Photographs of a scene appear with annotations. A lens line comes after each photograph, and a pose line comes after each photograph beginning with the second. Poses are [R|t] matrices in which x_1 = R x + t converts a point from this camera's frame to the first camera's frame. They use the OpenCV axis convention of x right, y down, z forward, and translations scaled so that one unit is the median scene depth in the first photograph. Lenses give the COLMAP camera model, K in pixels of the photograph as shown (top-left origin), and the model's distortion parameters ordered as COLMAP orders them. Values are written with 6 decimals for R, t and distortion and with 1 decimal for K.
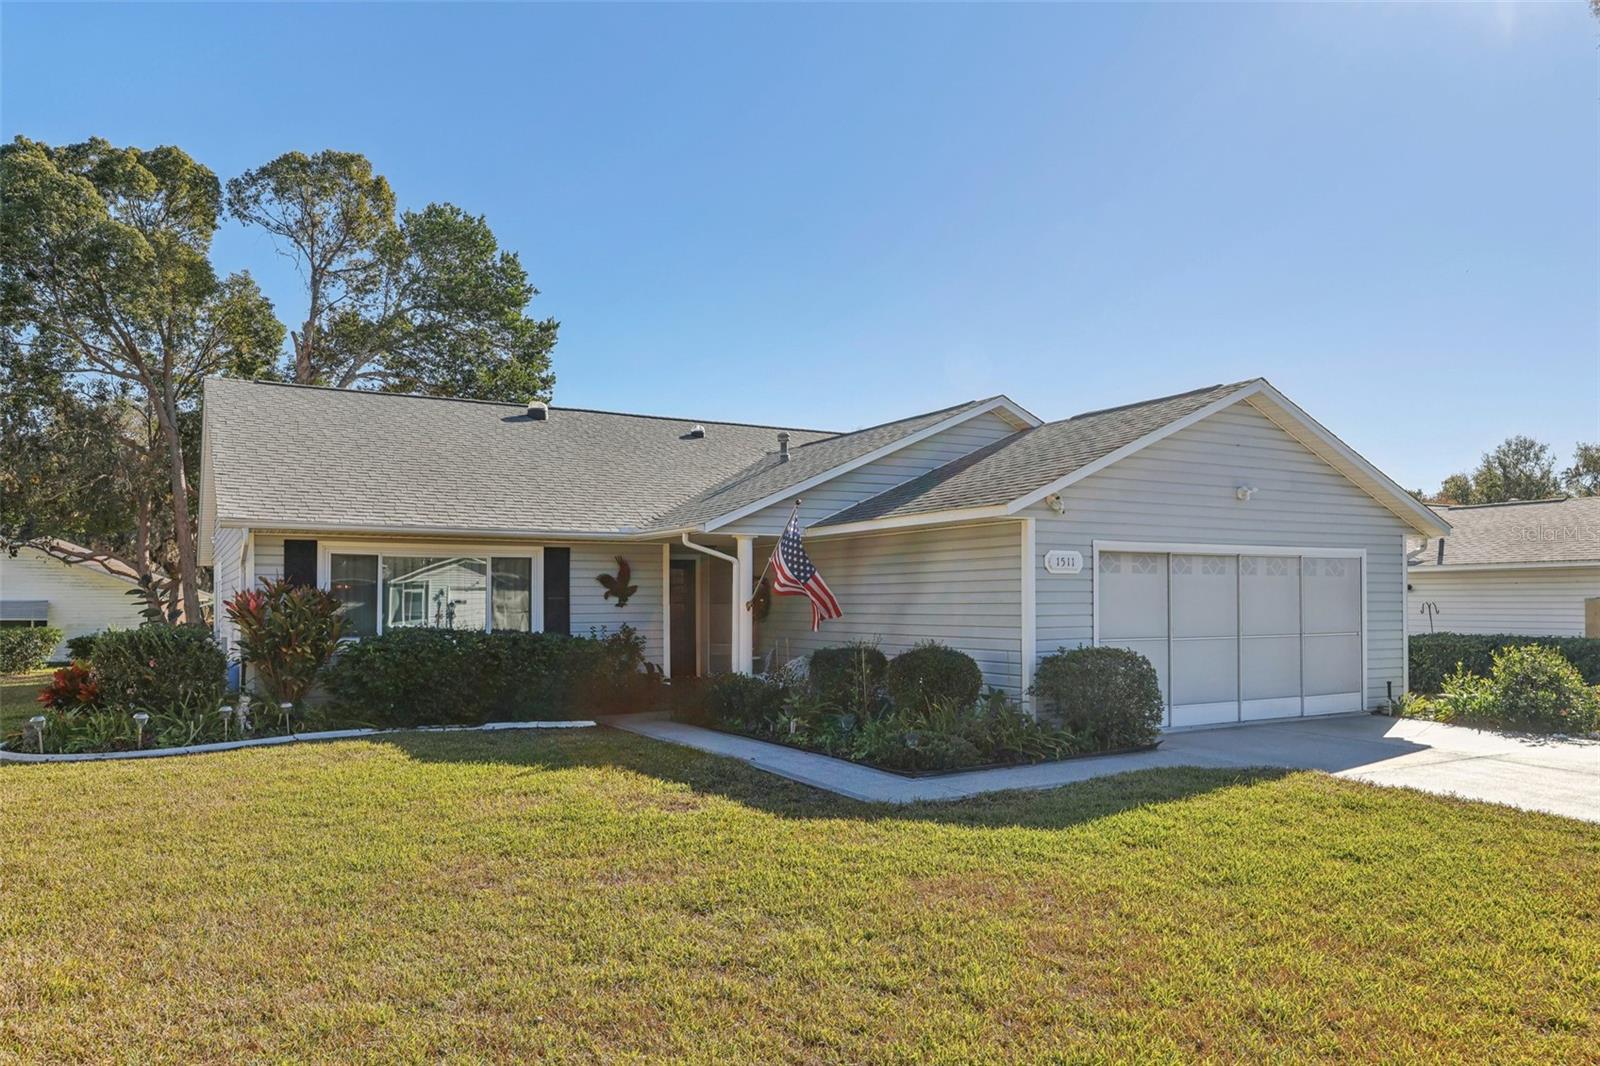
lens RADIAL K [[1075.9, 0, 807.7], [0, 1075.9, 588.7], [0, 0, 1]] dist [0.024716, -0.003337]
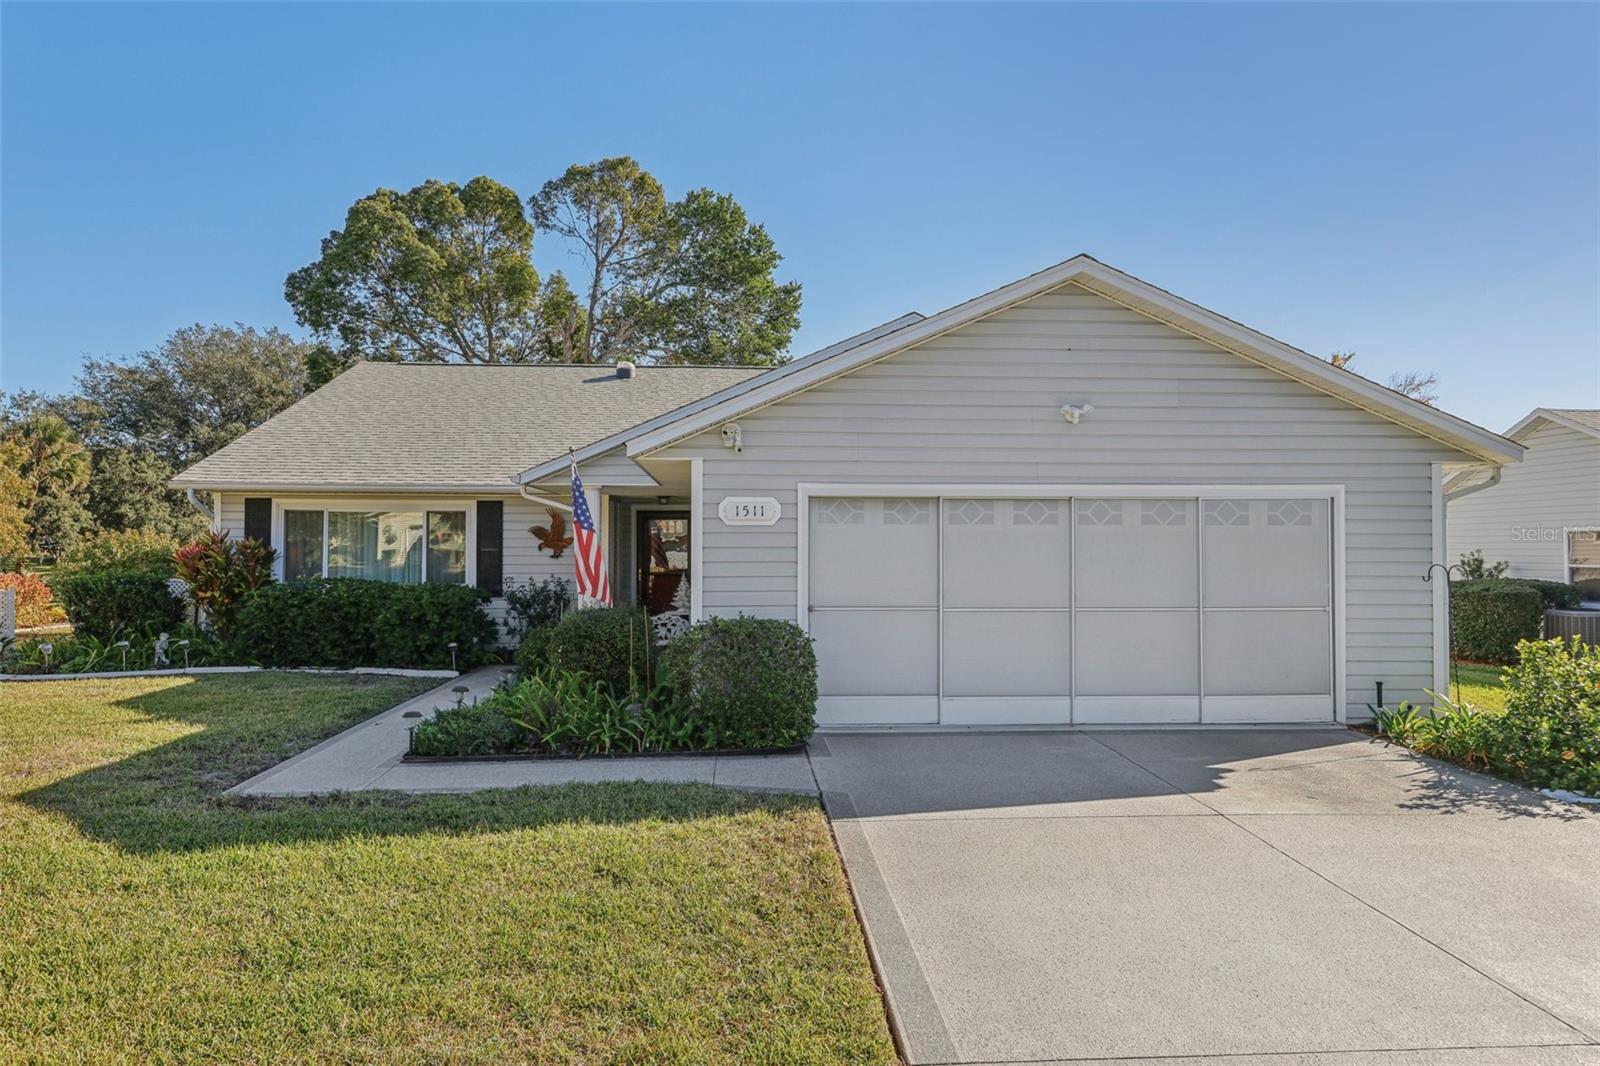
lens RADIAL K [[1020.4, 0, 798.4], [0, 1020.4, 529.3], [0, 0, 1]] dist [0.009143, 0.000913]
pose [[0.892790, -0.002783, -0.450464, 0.473921], [-0.000271, 0.999977, -0.006715, -0.004383], [0.450473, 0.006117, 0.892769, 0.255664]]
